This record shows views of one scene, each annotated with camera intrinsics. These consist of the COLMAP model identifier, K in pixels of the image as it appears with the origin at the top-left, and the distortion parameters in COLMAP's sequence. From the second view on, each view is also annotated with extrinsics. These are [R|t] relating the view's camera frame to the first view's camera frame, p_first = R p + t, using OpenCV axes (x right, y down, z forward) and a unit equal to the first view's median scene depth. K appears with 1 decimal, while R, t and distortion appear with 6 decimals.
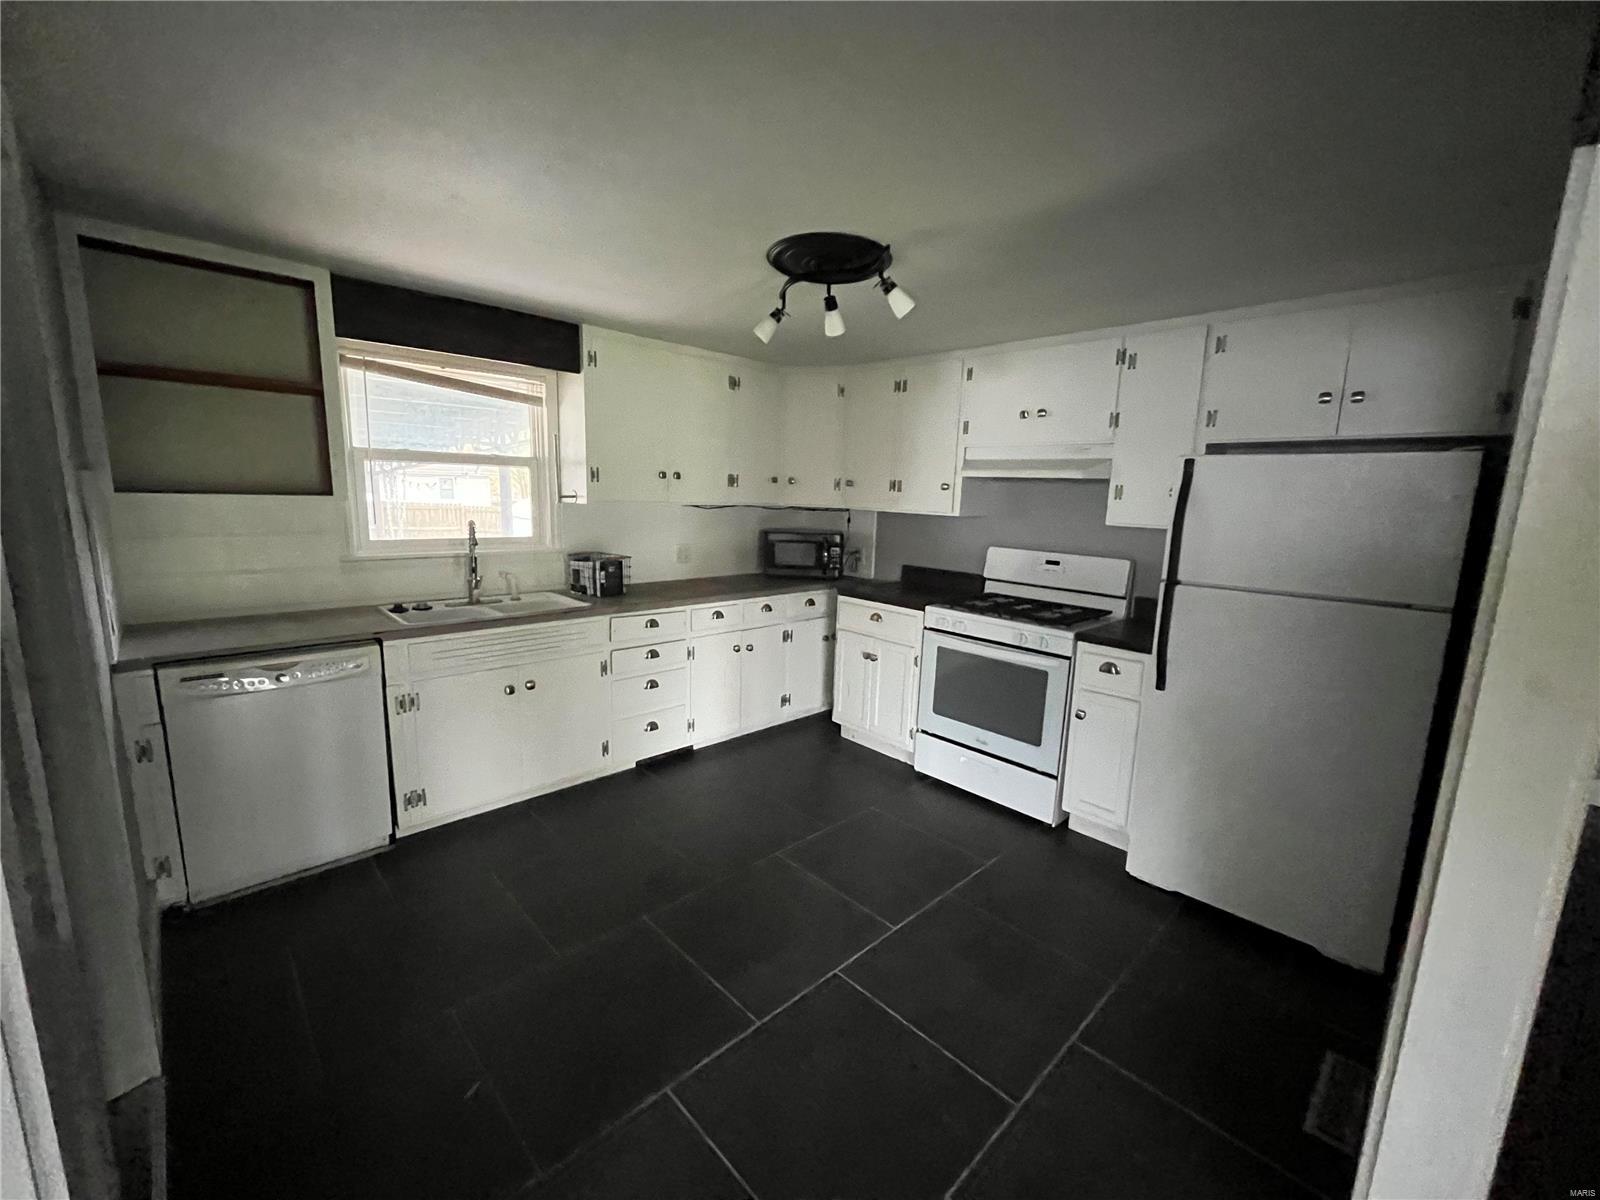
lens RADIAL K [[653.9, 0, 792.8], [0, 653.9, 604.0], [0, 0, 1]] dist [0.001318, 0.000023]
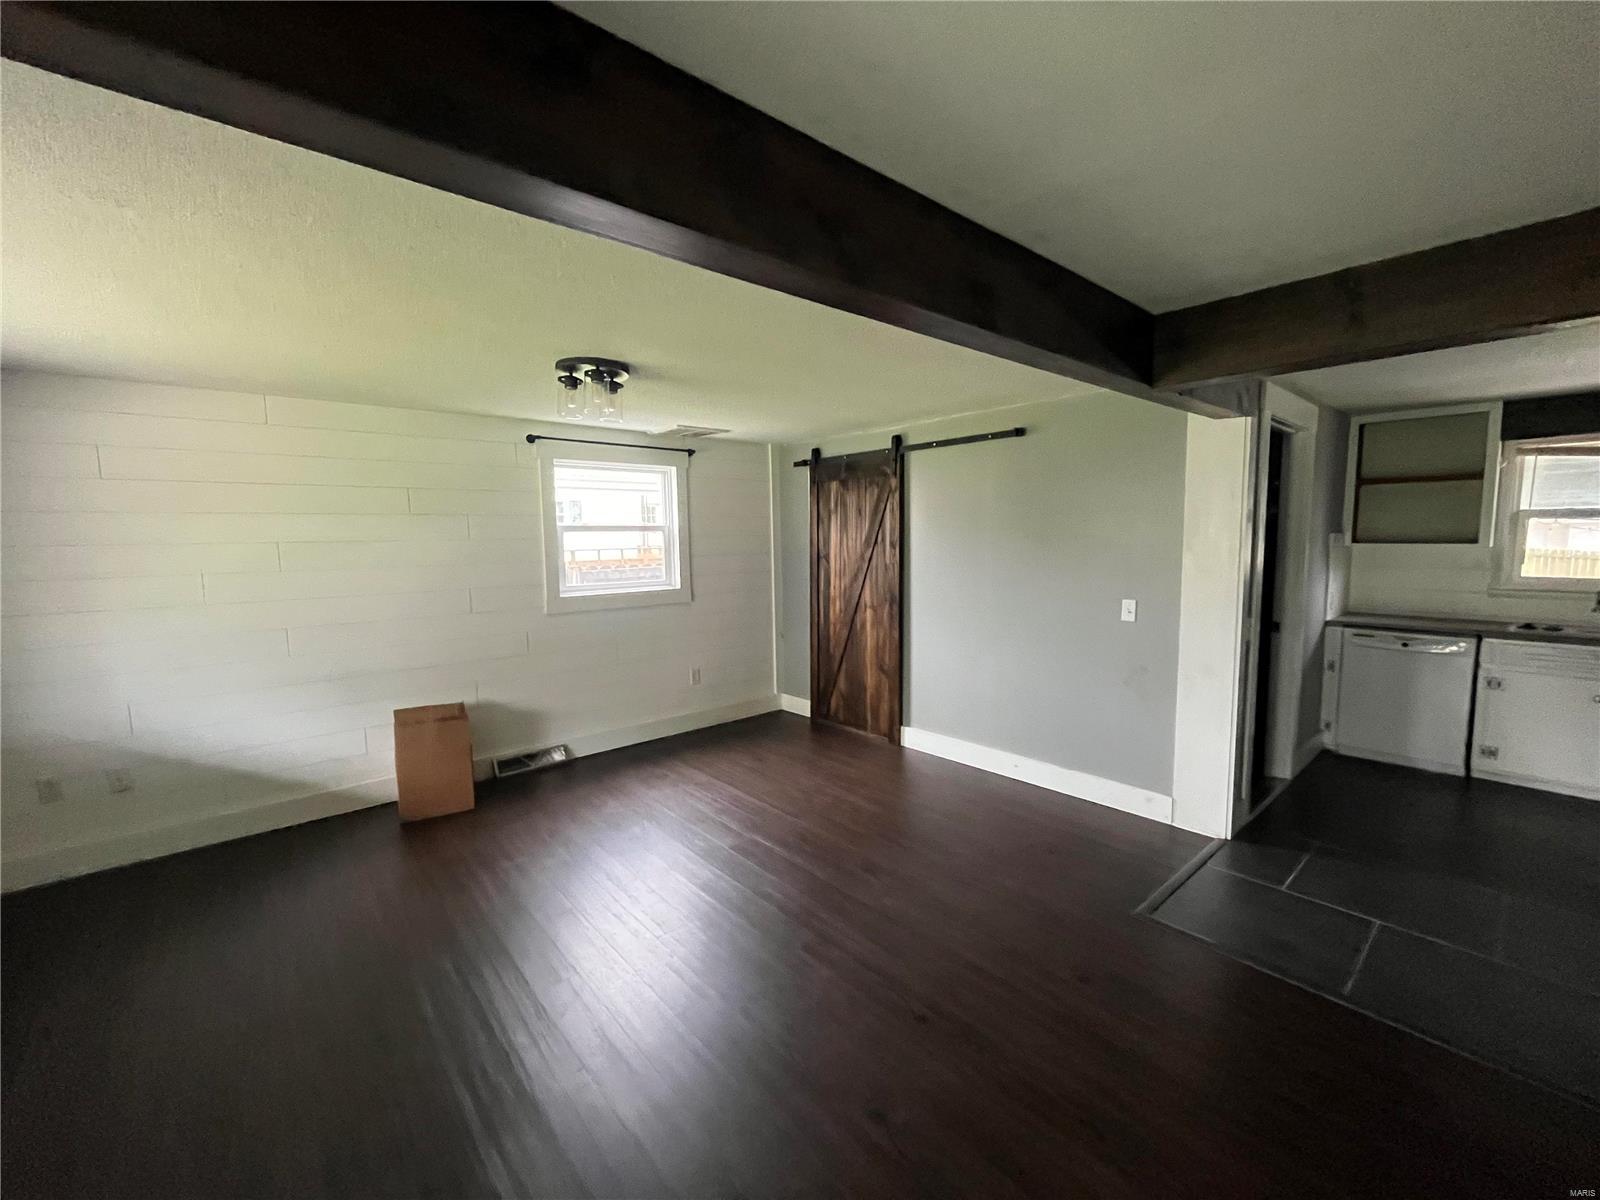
lens RADIAL K [[653.9, 0, 794.3], [0, 653.9, 595.0], [0, 0, 1]] dist [0.001318, 0.000023]
pose [[-0.050151, 0.070297, -0.996265, 0.724570], [-0.162642, 0.983630, 0.077593, 0.076093], [0.985410, 0.165926, -0.037897, -0.401914]]
